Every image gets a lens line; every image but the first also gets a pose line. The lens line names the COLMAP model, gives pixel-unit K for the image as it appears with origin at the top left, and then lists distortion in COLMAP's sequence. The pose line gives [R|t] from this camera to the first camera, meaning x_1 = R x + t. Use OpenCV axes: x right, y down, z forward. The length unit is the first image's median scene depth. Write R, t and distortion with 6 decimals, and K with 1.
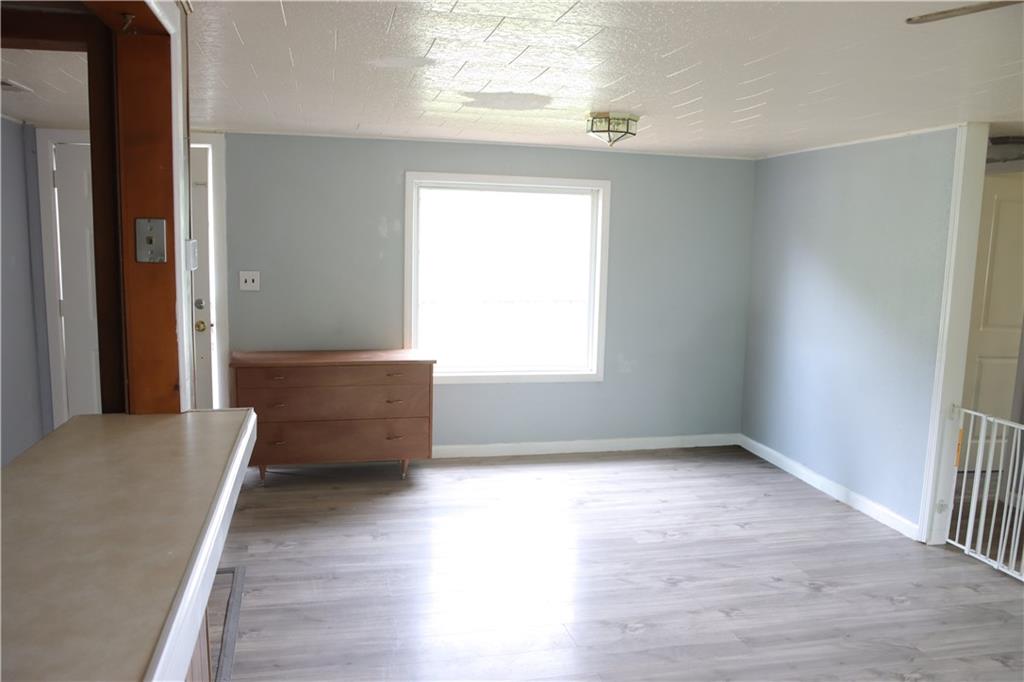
lens RADIAL K [[801.6, 0, 511.0], [0, 801.6, 353.4], [0, 0, 1]] dist [-0.132110, 0.112695]
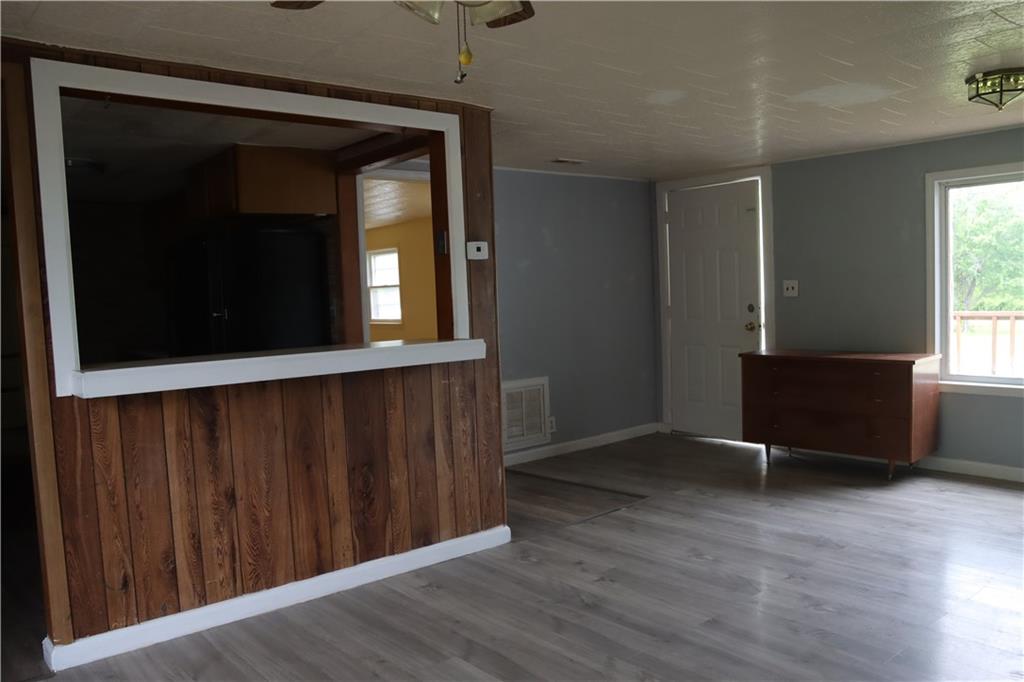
lens RADIAL K [[801.6, 0, 511.0], [0, 801.6, 353.4], [0, 0, 1]] dist [-0.132110, 0.112695]
pose [[0.453894, 0.030246, -0.890542, 0.531221], [-0.082146, 0.996588, -0.008021, 0.047232], [0.887261, 0.076795, 0.454830, 0.125892]]
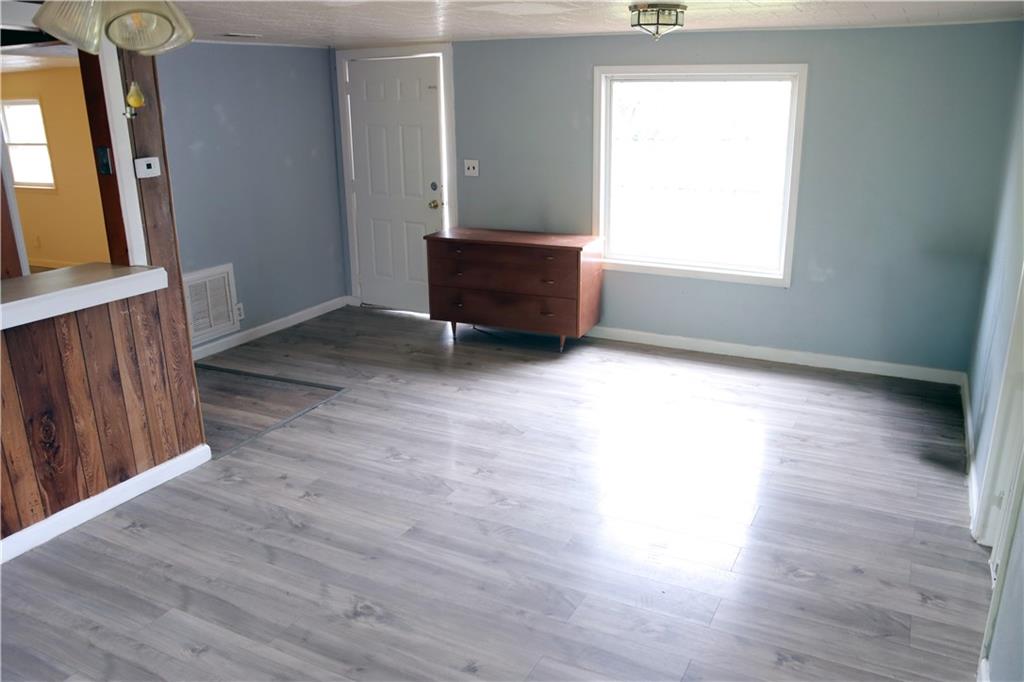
lens RADIAL K [[801.6, 0, 511.0], [0, 801.6, 353.4], [0, 0, 1]] dist [-0.132110, 0.112695]
pose [[0.758122, 0.167226, -0.630307, 0.534744], [-0.065616, 0.981217, 0.181404, -0.040764], [0.648803, -0.096168, 0.754855, 0.111496]]
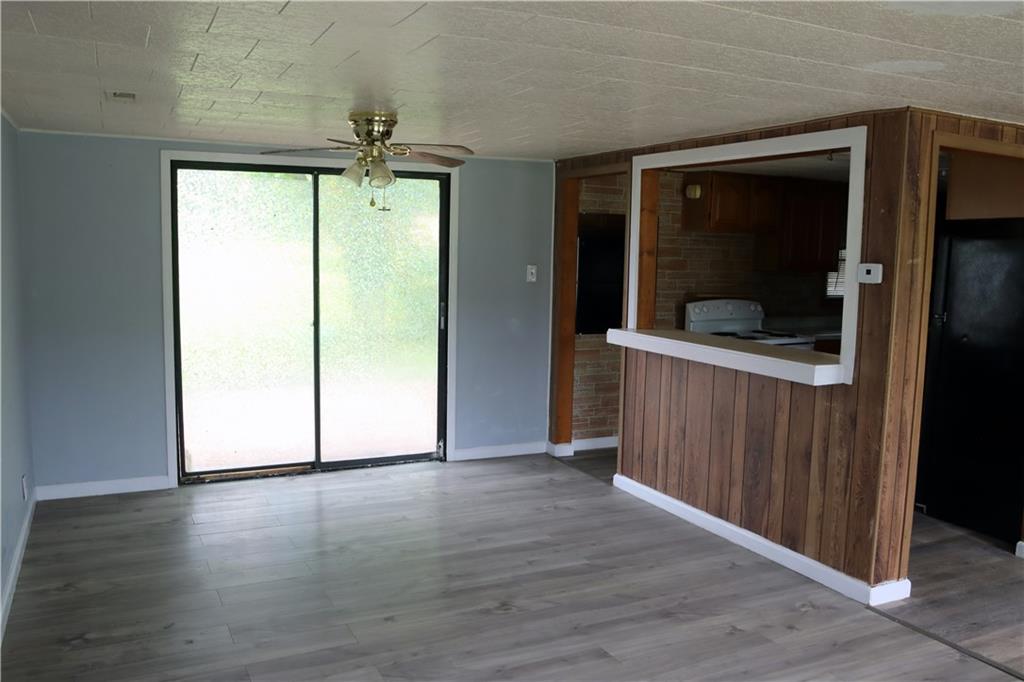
lens RADIAL K [[844.8, 0, 512.2], [0, 844.8, 357.9], [0, 0, 1]] dist [-0.141563, 0.138527]
pose [[-0.974019, -0.015941, -0.225905, 0.290449], [-0.076353, 0.962231, 0.261307, -0.150876], [0.213208, 0.271766, -0.938448, 1.081262]]
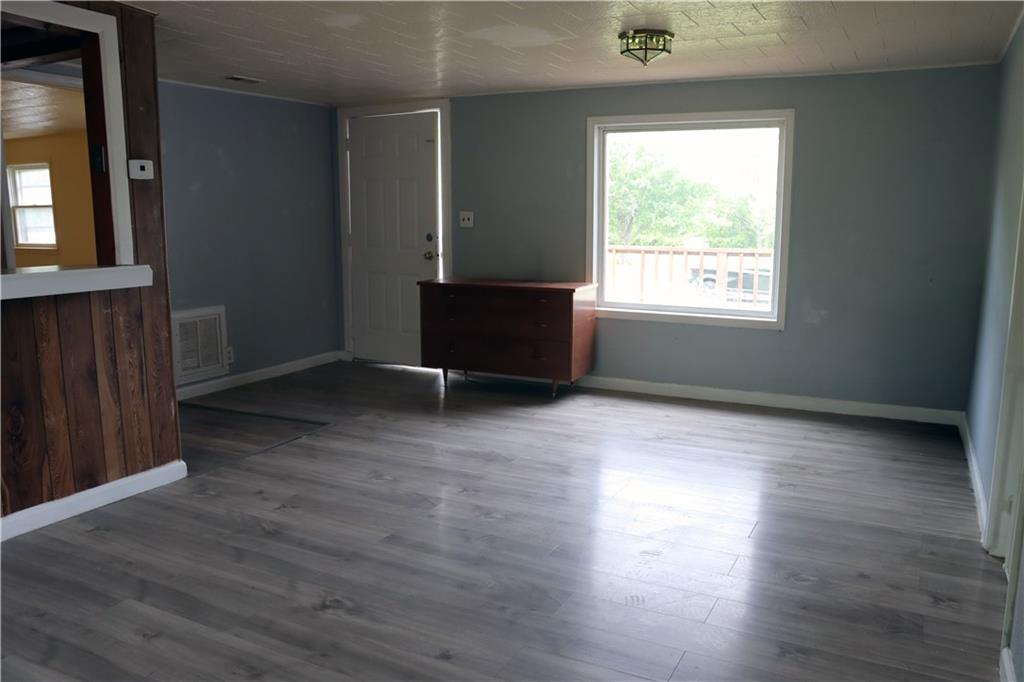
lens RADIAL K [[801.6, 0, 510.7], [0, 801.6, 349.8], [0, 0, 1]] dist [-0.129633, 0.110208]
pose [[0.757004, 0.087986, -0.647459, 0.543662], [-0.078492, 0.995962, 0.043573, 0.049324], [0.648679, 0.017835, 0.760853, 0.126795]]
